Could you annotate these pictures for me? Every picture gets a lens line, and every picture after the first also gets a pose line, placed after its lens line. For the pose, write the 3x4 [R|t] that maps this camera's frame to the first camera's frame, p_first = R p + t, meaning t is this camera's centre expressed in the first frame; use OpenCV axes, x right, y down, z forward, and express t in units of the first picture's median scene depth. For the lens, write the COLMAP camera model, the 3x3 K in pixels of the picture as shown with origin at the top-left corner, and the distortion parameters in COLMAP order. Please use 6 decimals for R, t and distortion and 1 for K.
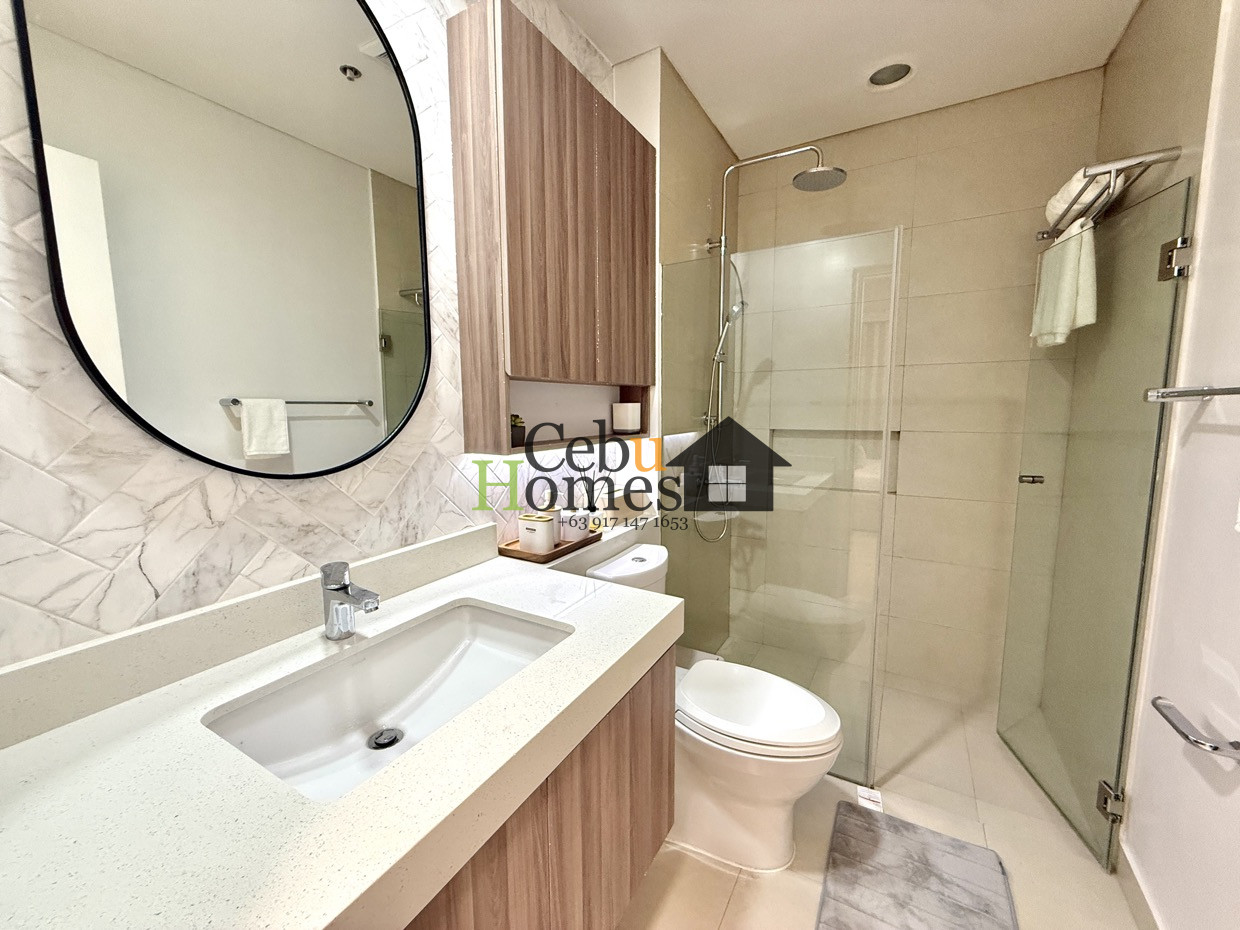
lens RADIAL K [[493.4, 0, 619.8], [0, 493.4, 464.7], [0, 0, 1]] dist [0.000330, 0.000124]
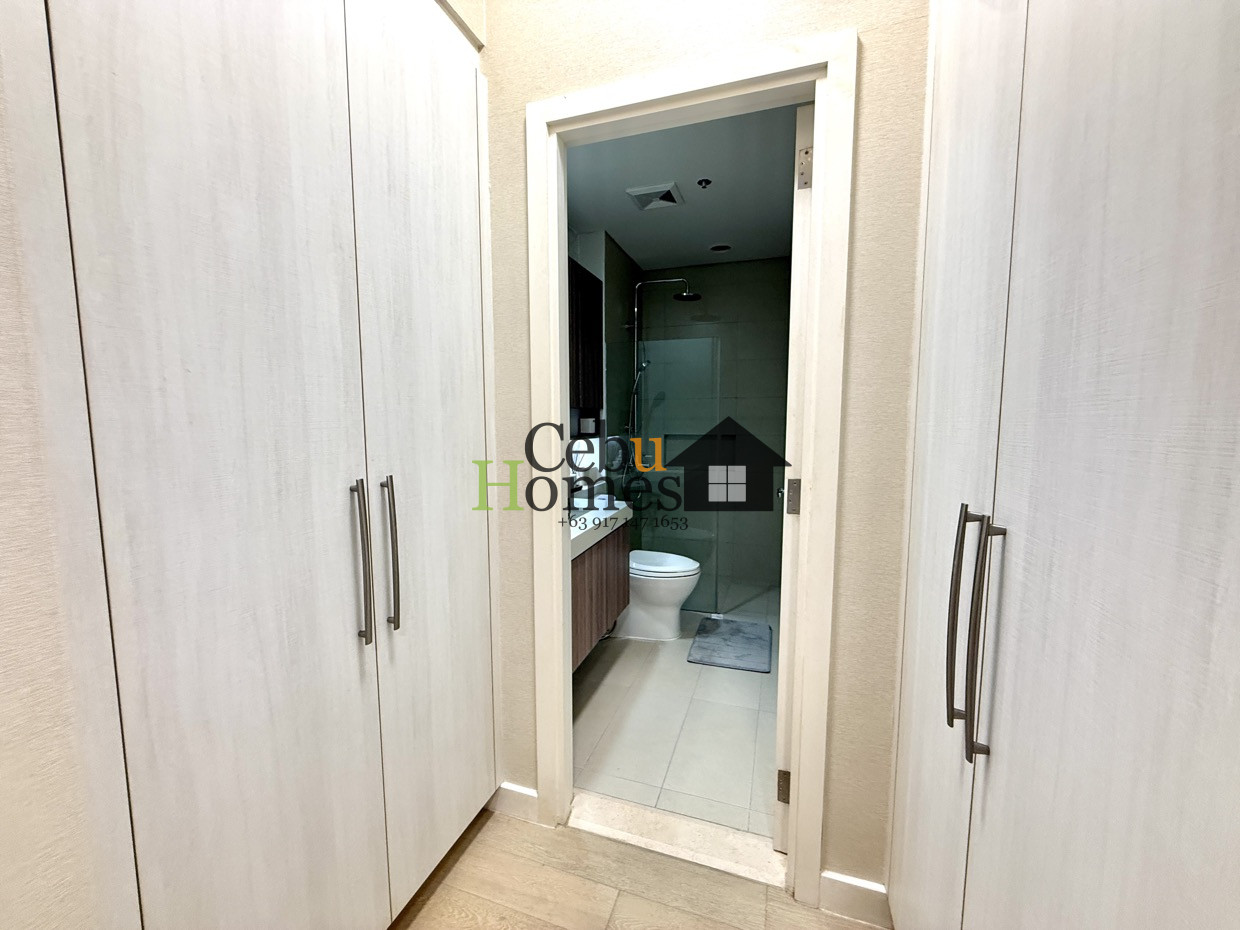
lens RADIAL K [[493.4, 0, 618.4], [0, 493.4, 469.0], [0, 0, 1]] dist [0.000330, 0.000124]
pose [[0.977811, -0.016895, 0.208807, -0.284882], [0.020721, 0.999655, -0.016148, 0.101222], [-0.208462, 0.020116, 0.977824, -0.861784]]
